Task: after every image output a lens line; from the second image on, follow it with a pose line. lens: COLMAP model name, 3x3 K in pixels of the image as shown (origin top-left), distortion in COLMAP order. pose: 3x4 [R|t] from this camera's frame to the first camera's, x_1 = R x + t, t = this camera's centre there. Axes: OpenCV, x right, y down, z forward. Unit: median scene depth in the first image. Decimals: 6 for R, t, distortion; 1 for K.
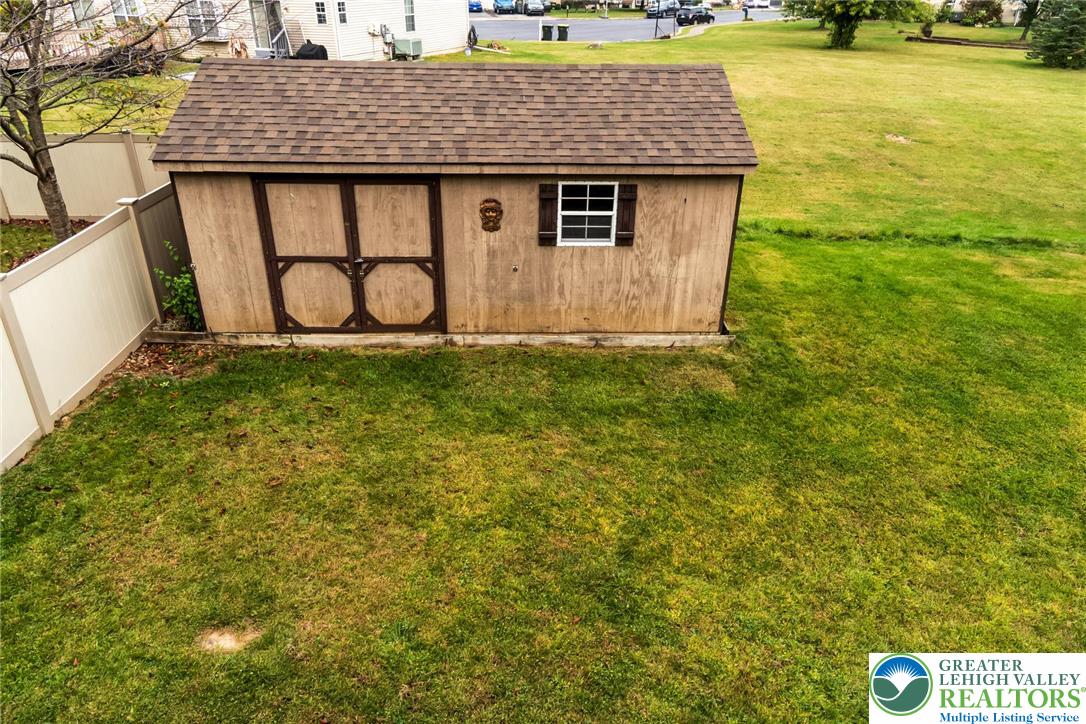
lens RADIAL K [[710.9, 0, 543.0], [0, 710.9, 362.0], [0, 0, 1]] dist [-0.007308, 0.005253]
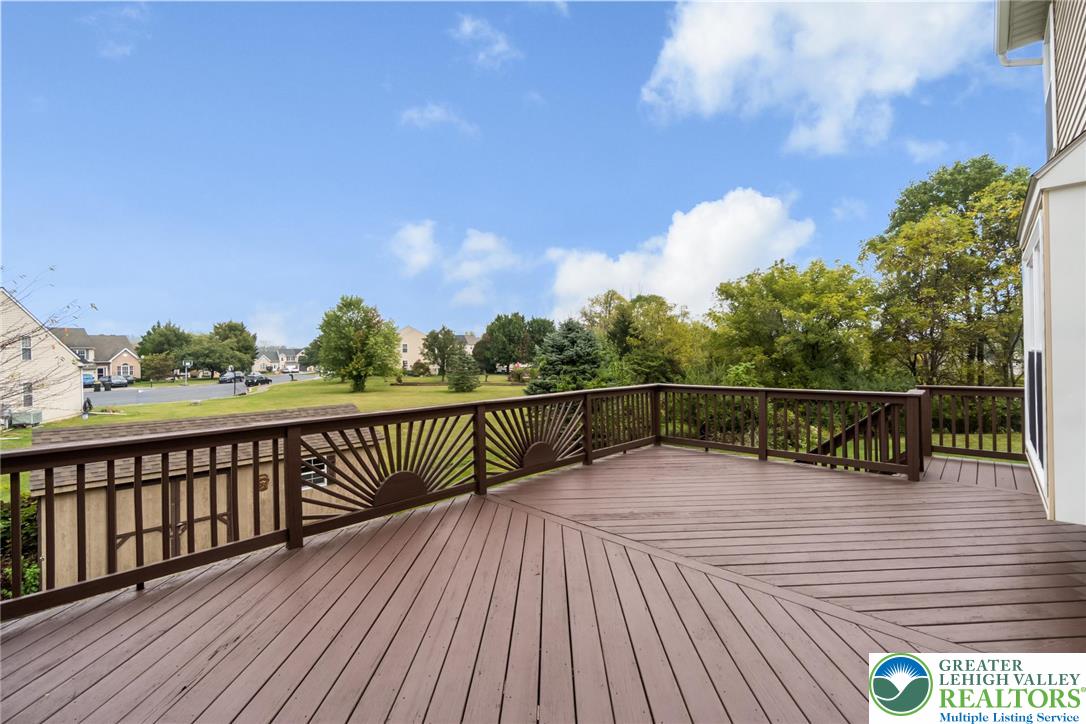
lens RADIAL K [[464.7, 0, 537.6], [0, 464.7, 359.1], [0, 0, 1]] dist [-0.002229, 0.000047]
pose [[0.720800, -0.029164, 0.692530, -0.393387], [0.348187, 0.879145, -0.325378, 0.175174], [-0.599344, 0.475662, 0.643842, -0.452682]]
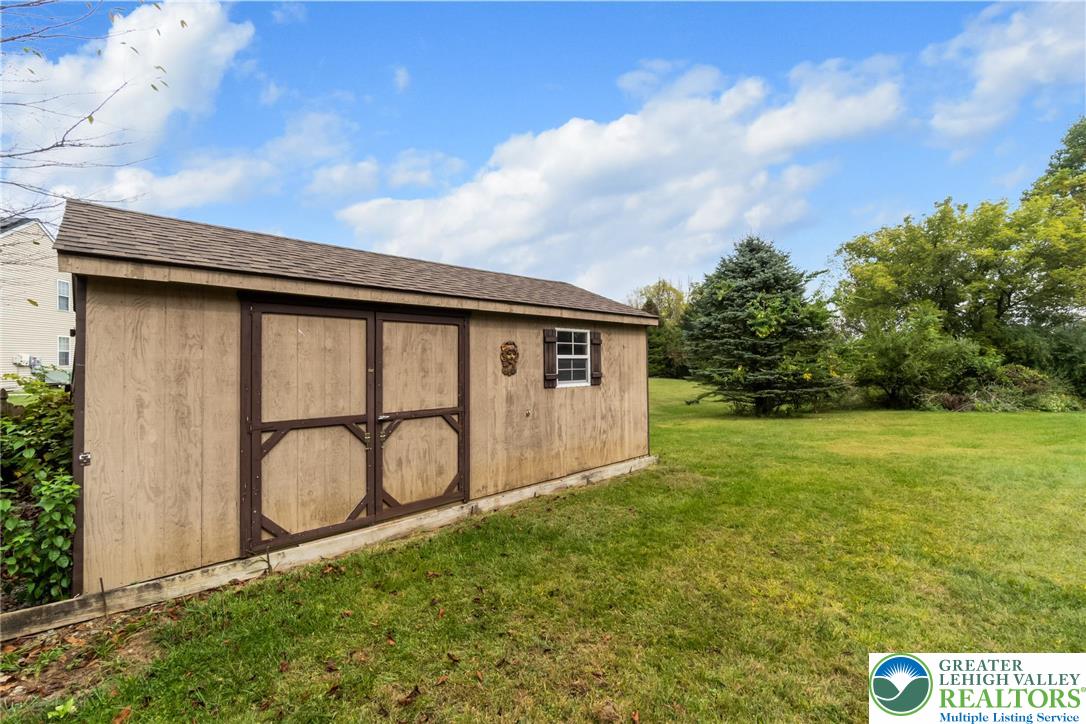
lens RADIAL K [[464.7, 0, 537.6], [0, 464.7, 359.1], [0, 0, 1]] dist [-0.002229, 0.000047]
pose [[0.747698, -0.017325, 0.663813, -0.456661], [0.336083, 0.872043, -0.355793, 0.038097], [-0.572710, 0.489122, 0.657847, 0.524833]]
